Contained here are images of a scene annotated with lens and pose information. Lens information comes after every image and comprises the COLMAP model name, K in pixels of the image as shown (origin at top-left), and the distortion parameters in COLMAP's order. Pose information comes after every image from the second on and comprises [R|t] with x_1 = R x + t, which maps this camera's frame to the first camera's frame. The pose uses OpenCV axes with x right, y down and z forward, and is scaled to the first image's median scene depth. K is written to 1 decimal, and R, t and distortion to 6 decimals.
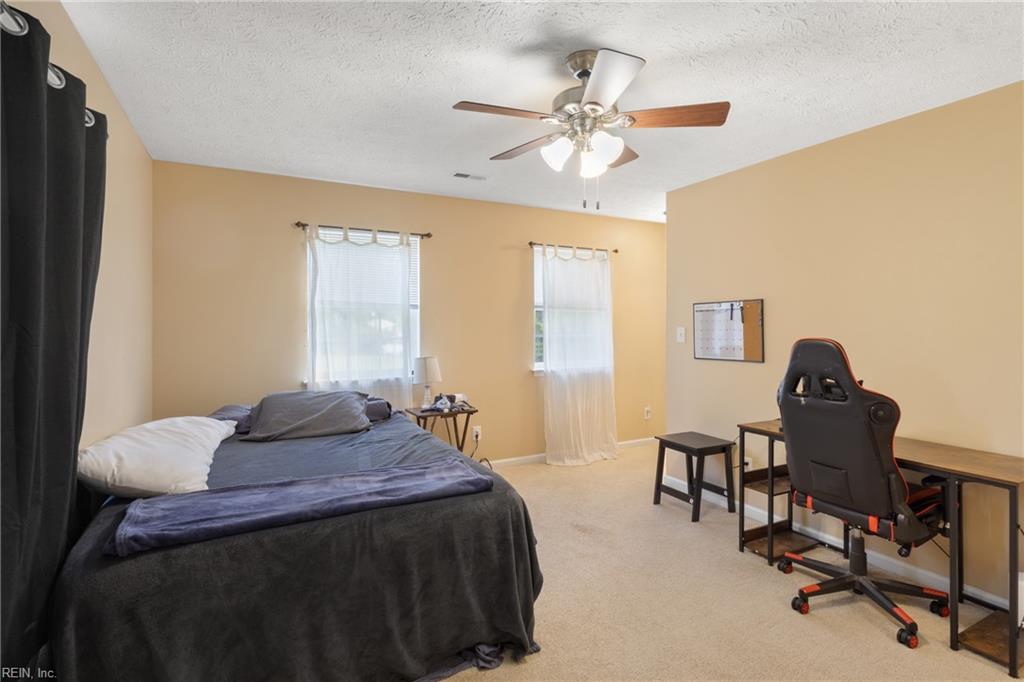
lens RADIAL K [[494.9, 0, 510.9], [0, 494.9, 324.5], [0, 0, 1]] dist [0.037751, 0.000120]
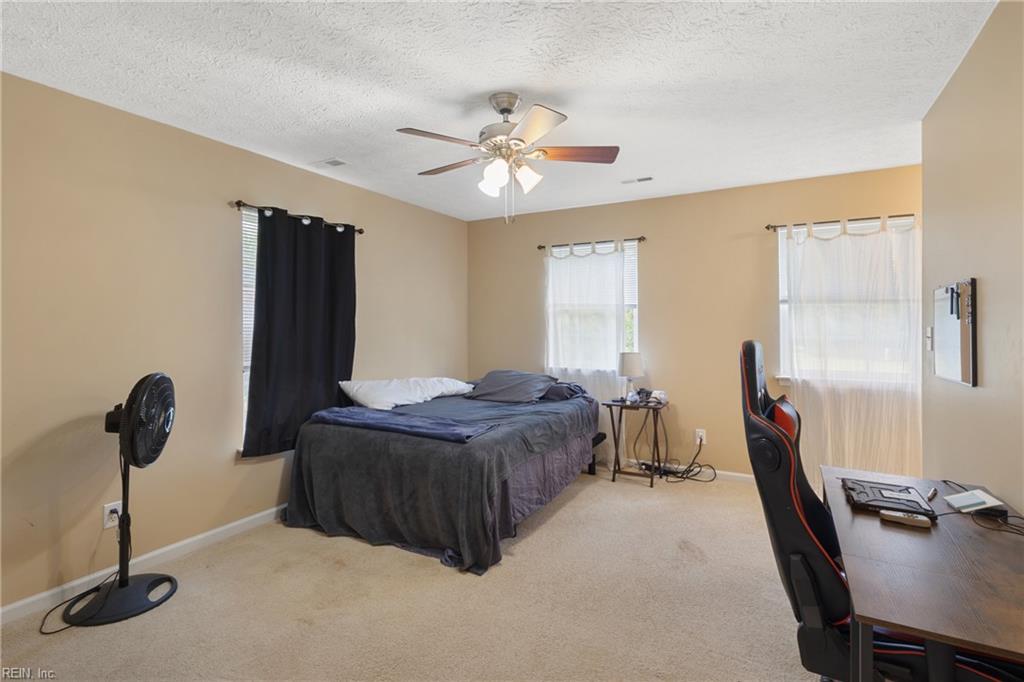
lens RADIAL K [[487.7, 0, 512.1], [0, 487.7, 336.2], [0, 0, 1]] dist [-0.000222, 0.000320]
pose [[0.555540, 0.016889, -0.831318, 0.565784], [-0.005430, 0.999846, 0.016684, 0.013275], [0.831472, -0.004754, 0.555546, 0.197232]]
